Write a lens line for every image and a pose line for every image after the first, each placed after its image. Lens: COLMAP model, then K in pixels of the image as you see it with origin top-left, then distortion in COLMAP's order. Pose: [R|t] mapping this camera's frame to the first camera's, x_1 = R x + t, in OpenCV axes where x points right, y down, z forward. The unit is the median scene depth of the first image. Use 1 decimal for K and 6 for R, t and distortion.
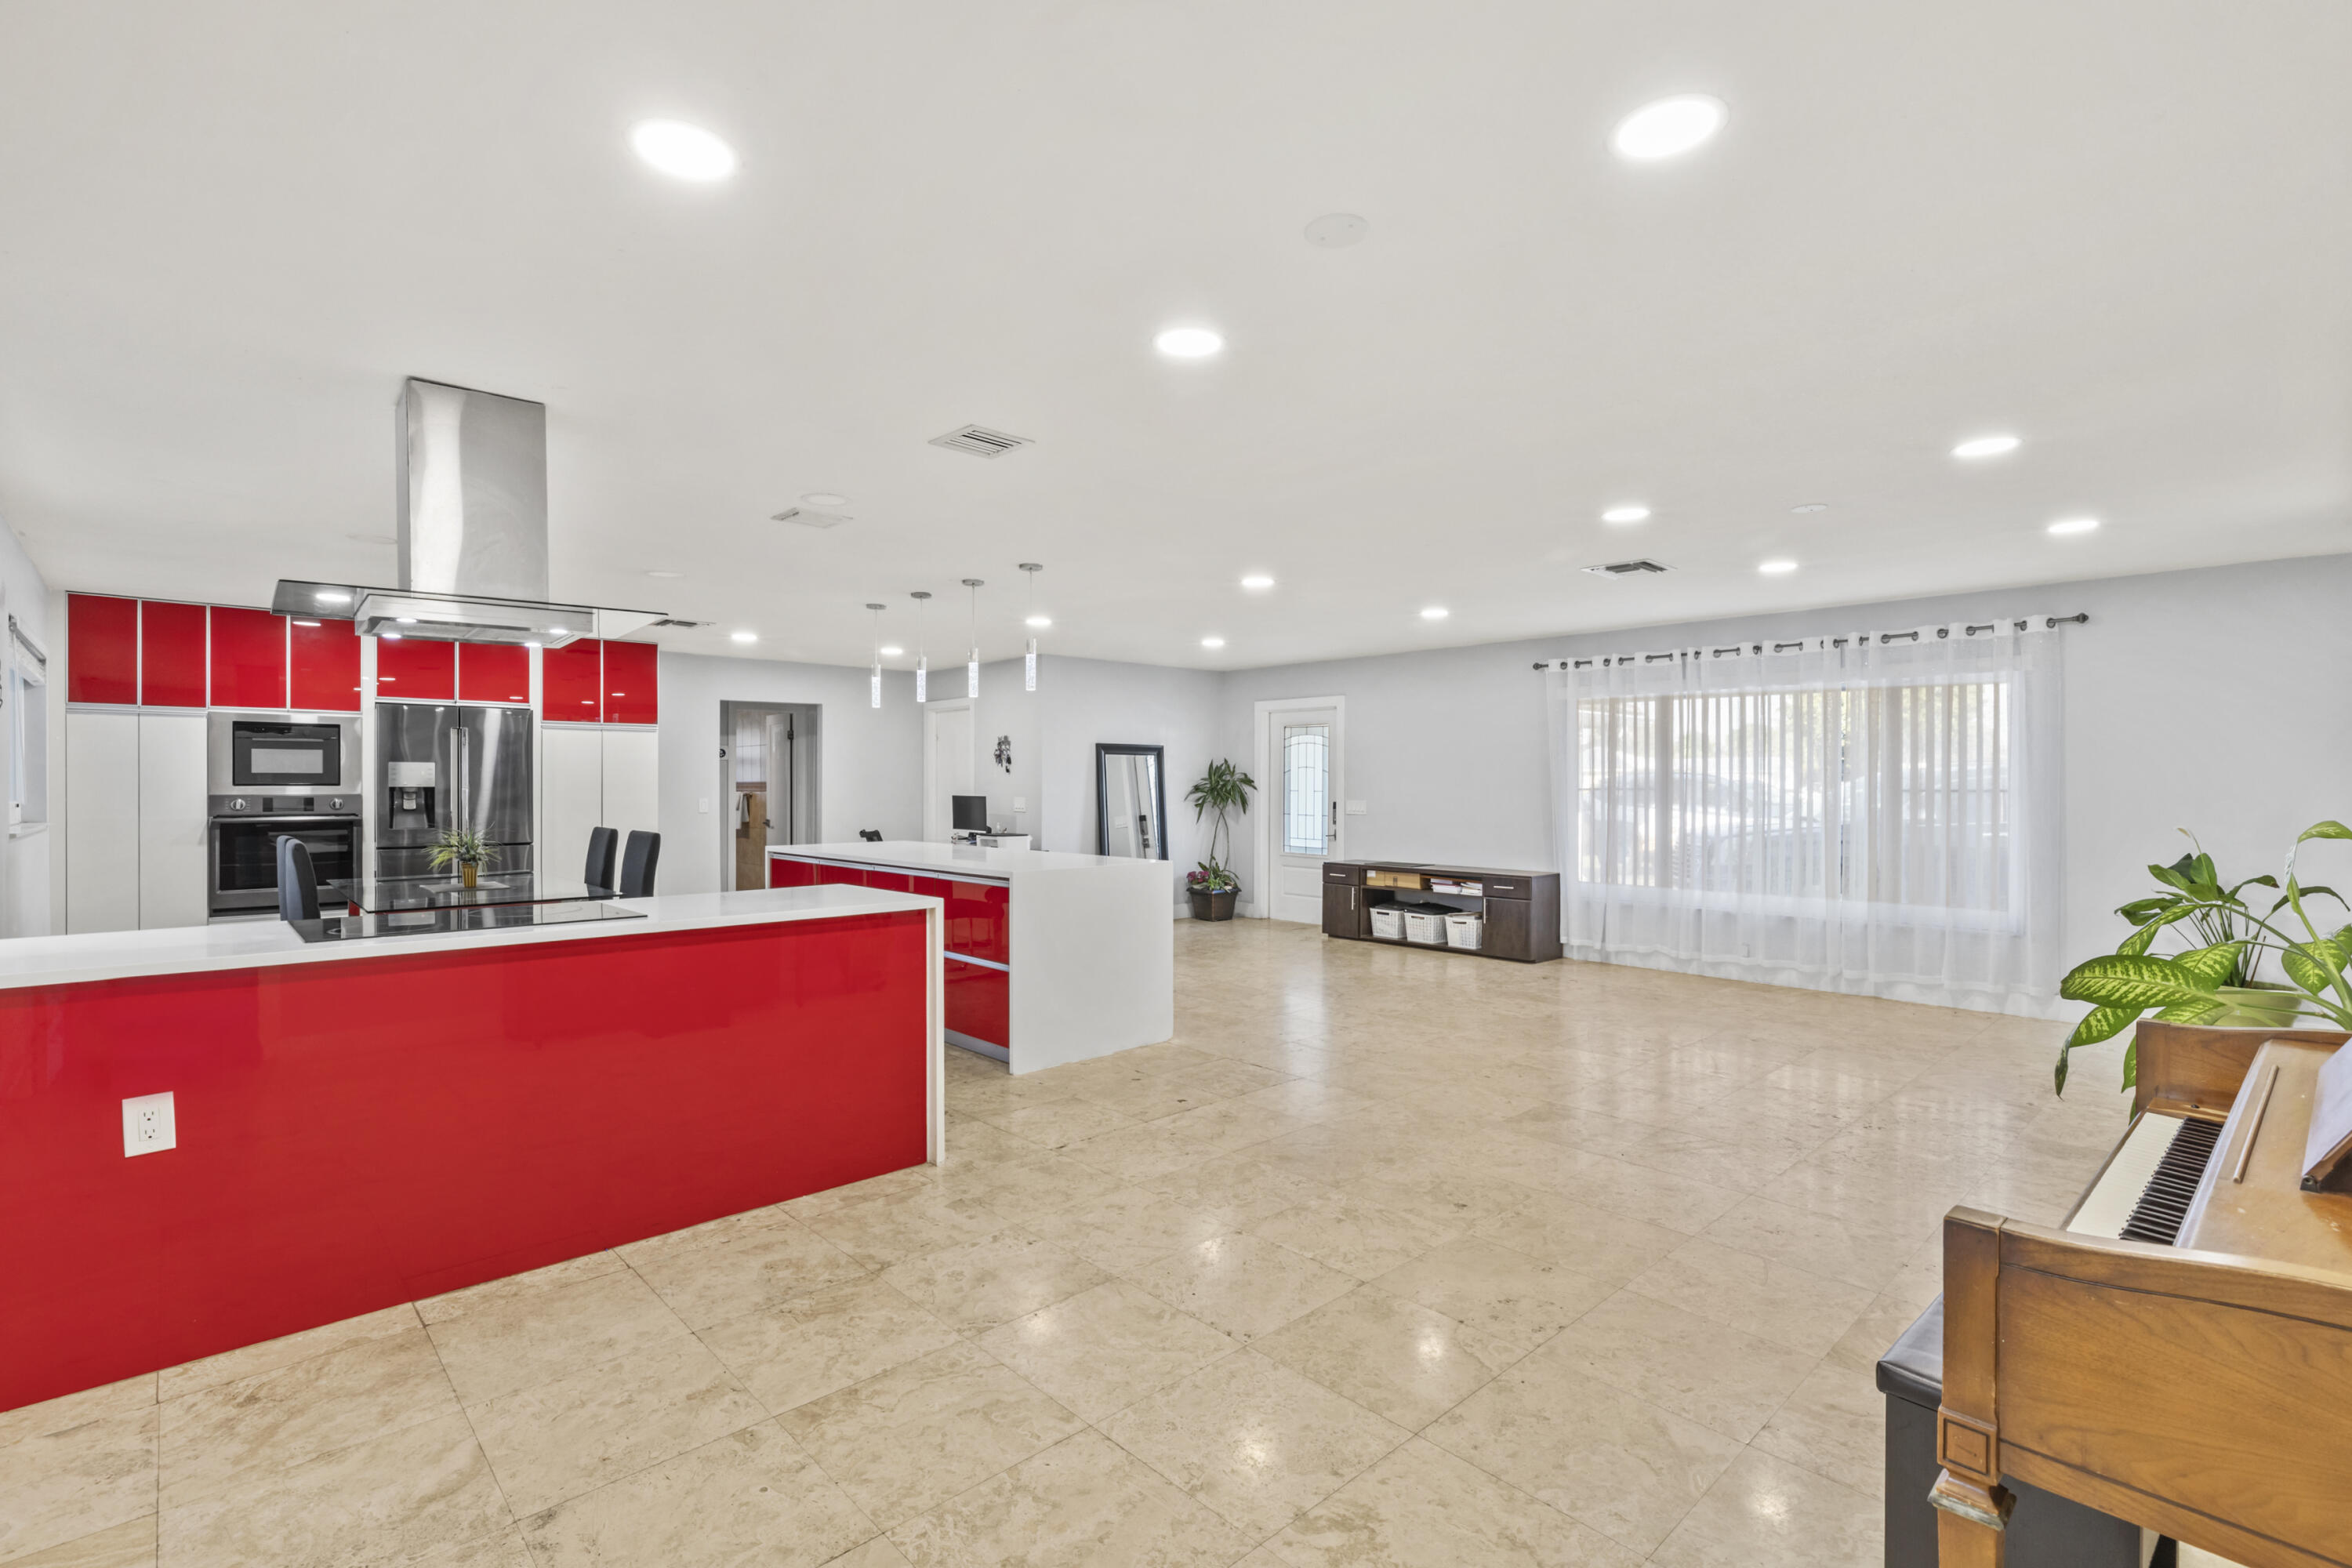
lens RADIAL K [[1078.0, 0, 1168.1], [0, 1078.0, 783.9], [0, 0, 1]] dist [-0.000157, 0.000618]
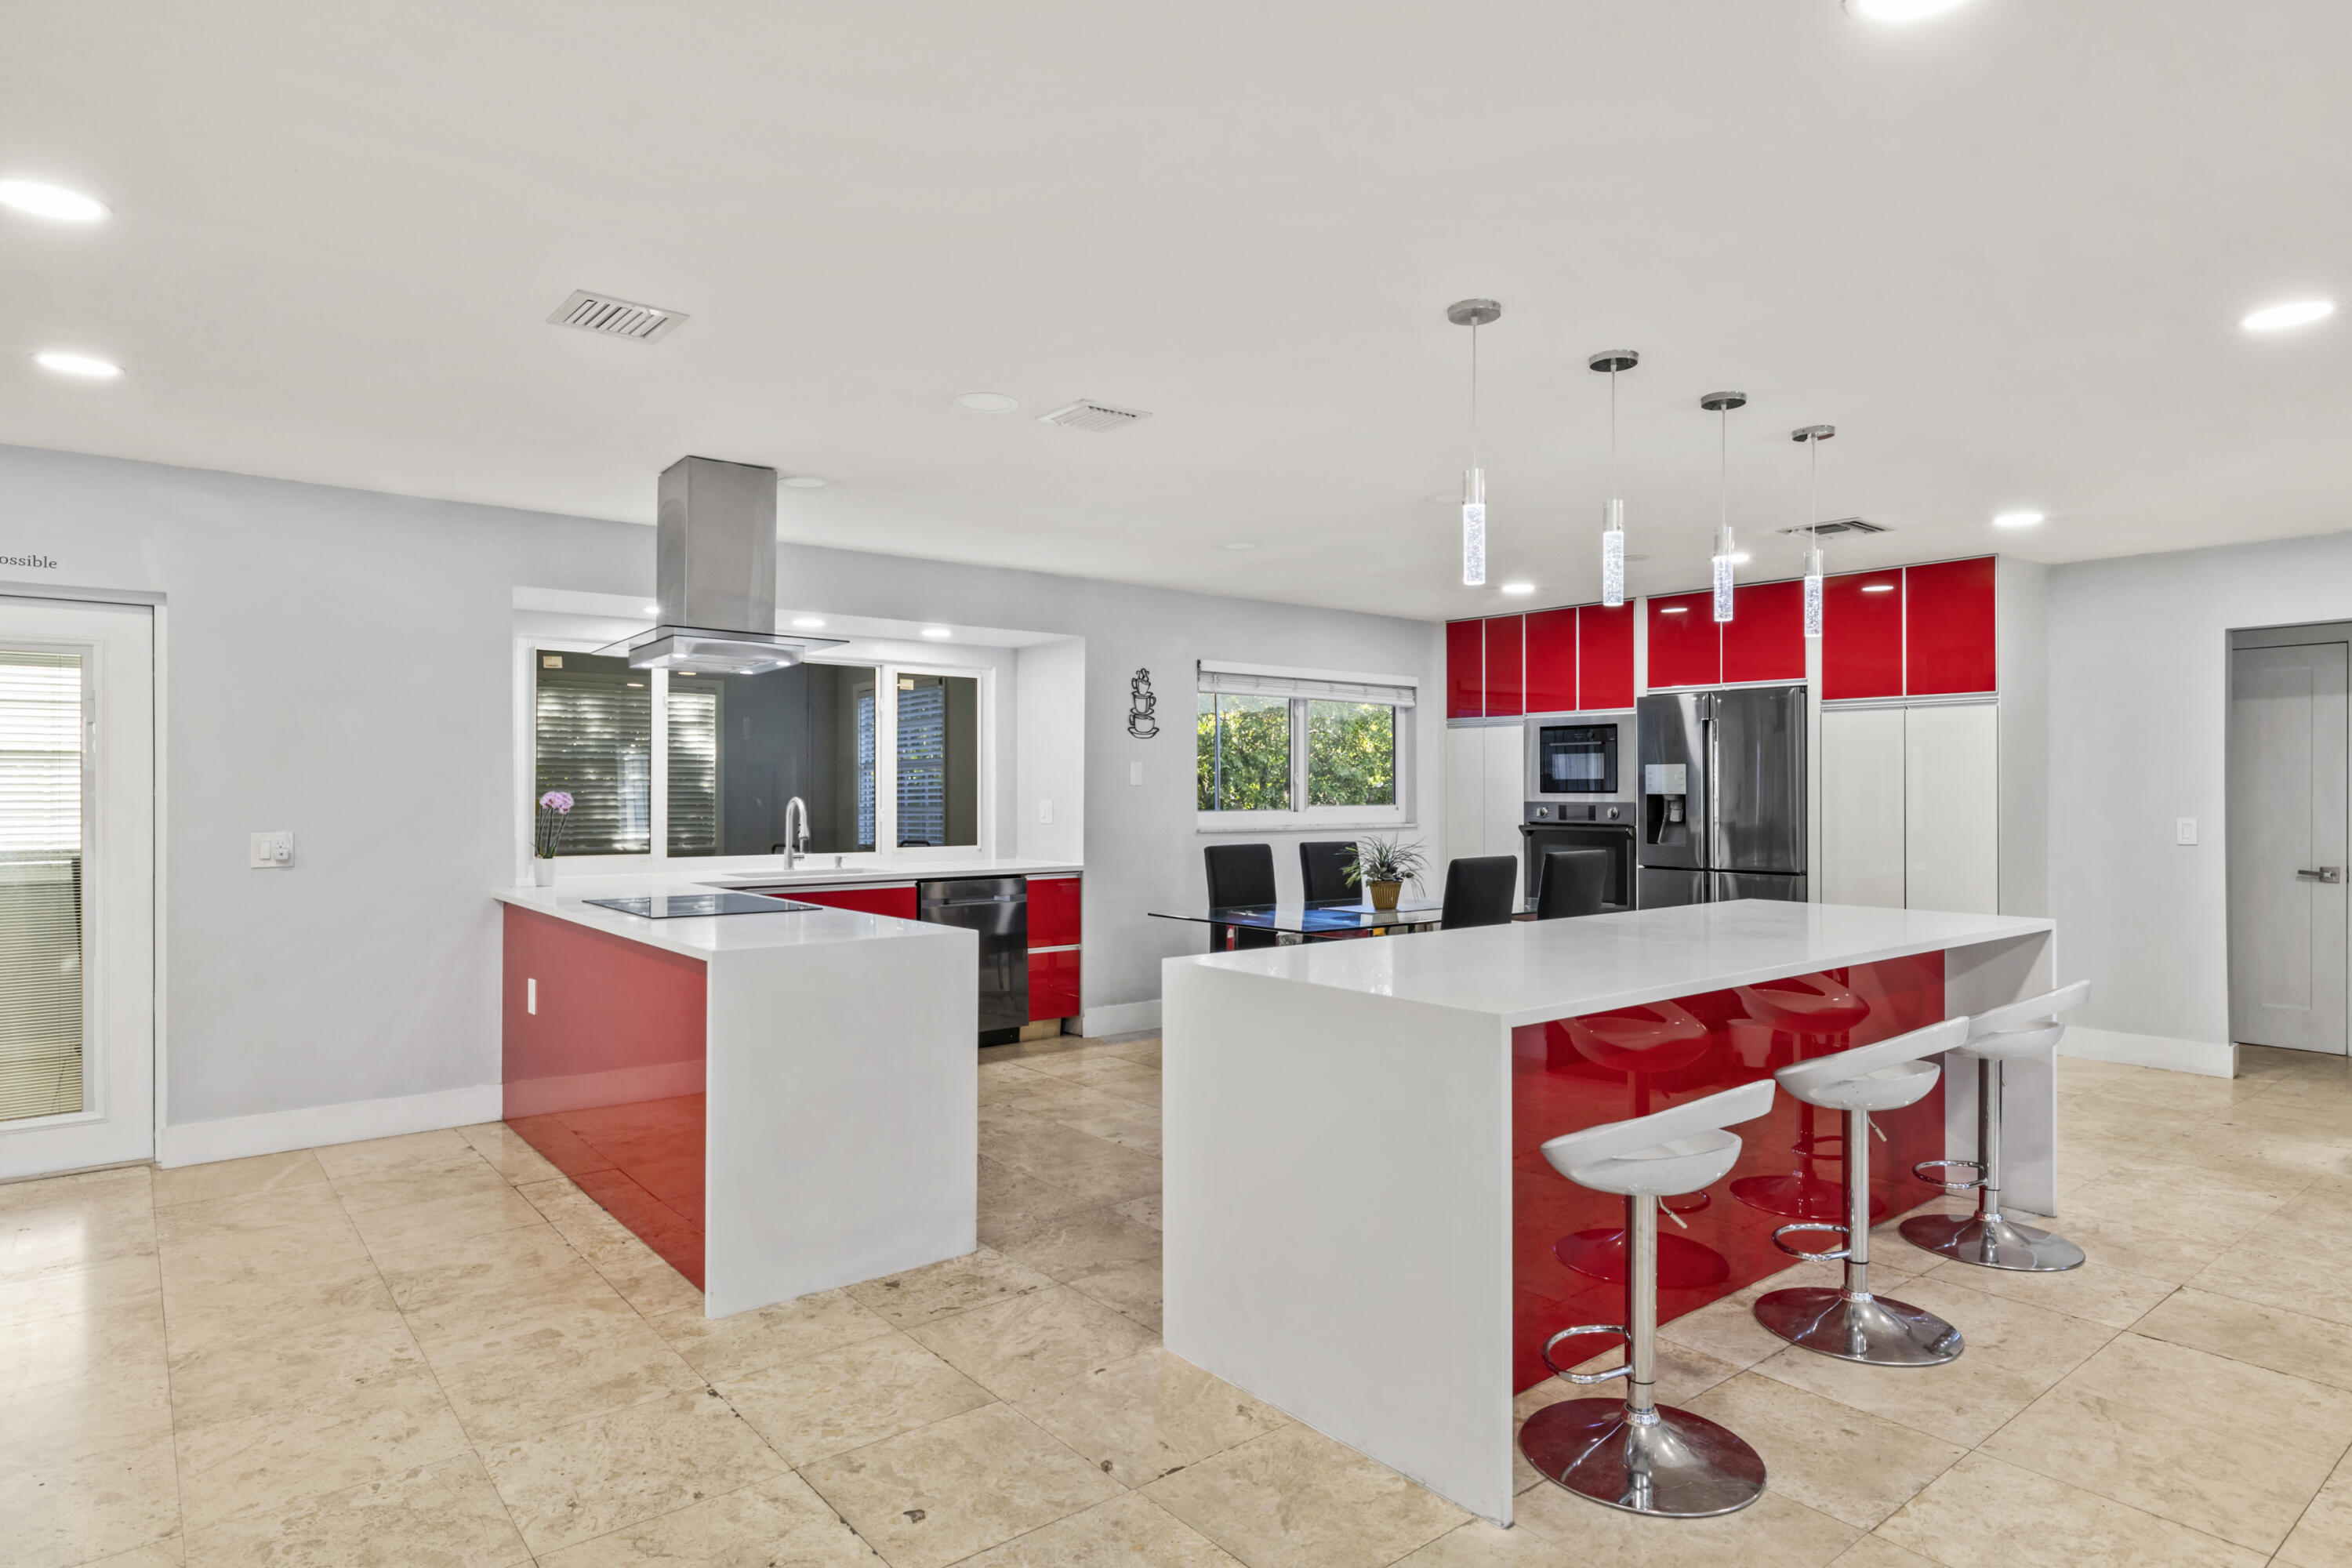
lens RADIAL K [[1316.0, 0, 1171.7], [0, 1316.0, 786.1], [0, 0, 1]] dist [-0.000916, 0.000818]
pose [[-0.071920, -0.003337, -0.997405, 0.375401], [0.000509, 0.999994, -0.003382, -0.000393], [0.997410, -0.000751, -0.071918, 0.794699]]
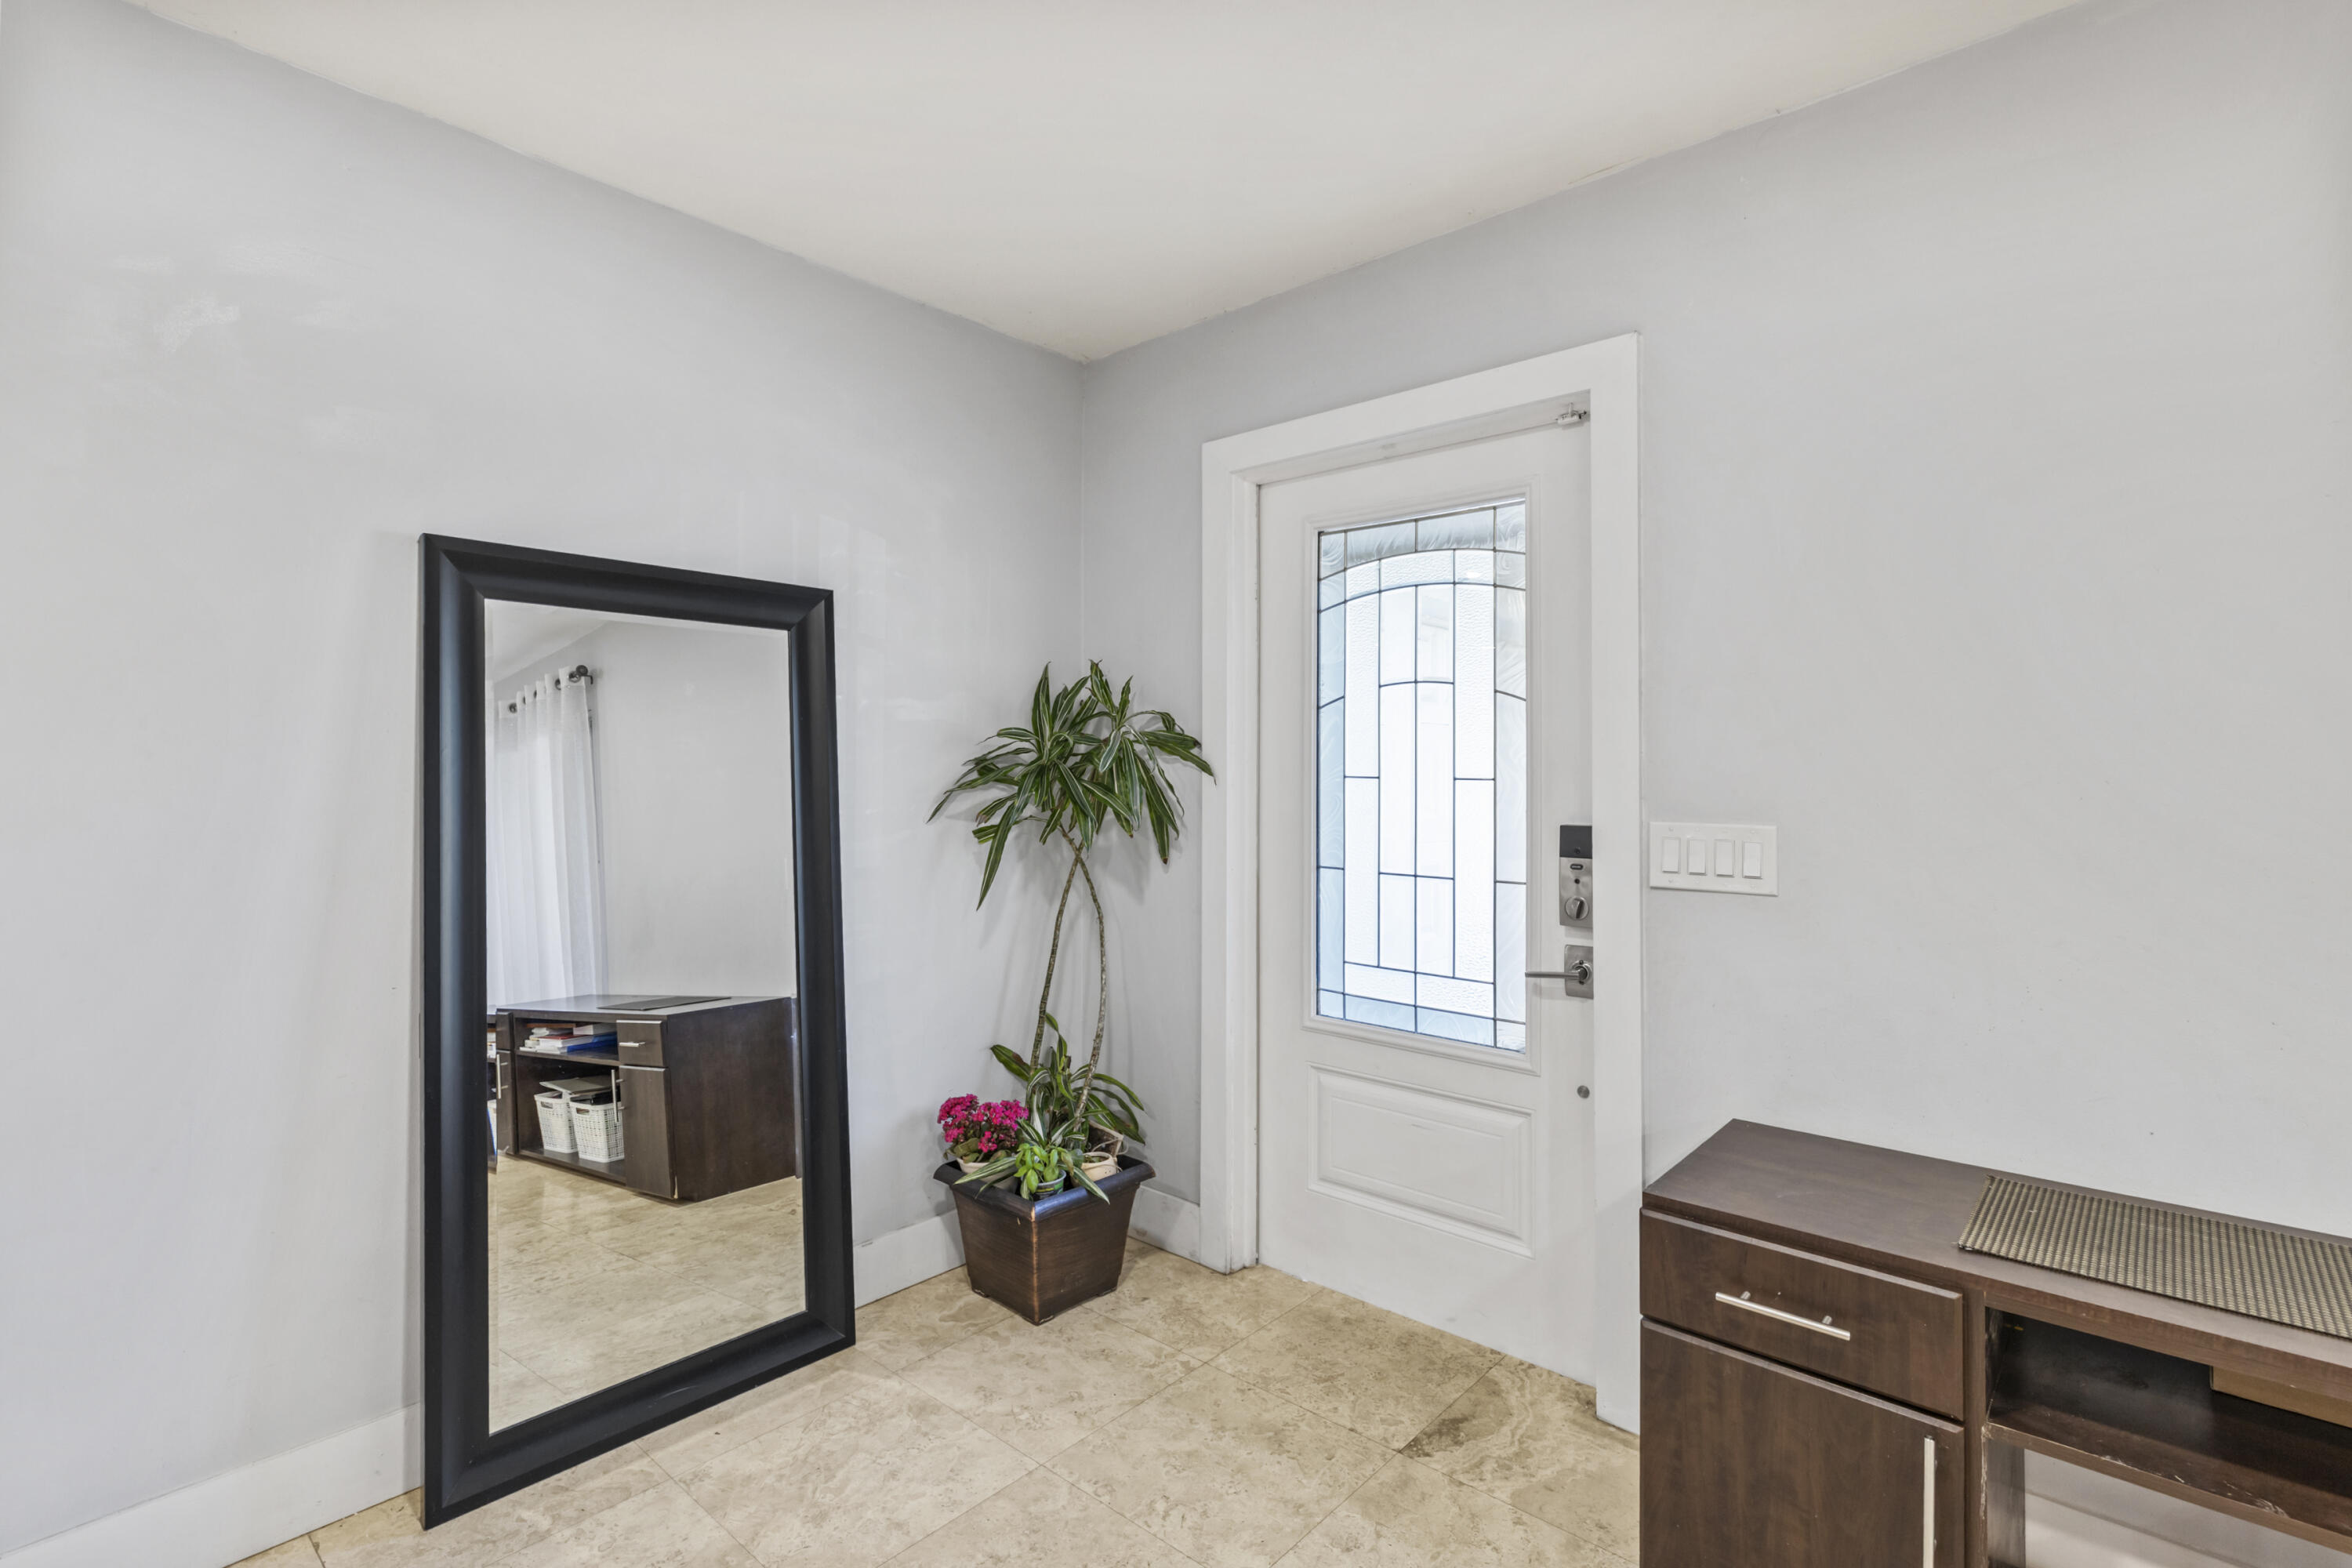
lens RADIAL K [[1078.0, 0, 1157.2], [0, 1078.0, 776.2], [0, 0, 1]] dist [-0.000157, 0.000618]
pose [[0.996624, -0.000556, 0.082100, 0.077948], [0.000490, 1.000000, 0.000826, 0.009499], [-0.082100, -0.000783, 0.996624, 1.211942]]
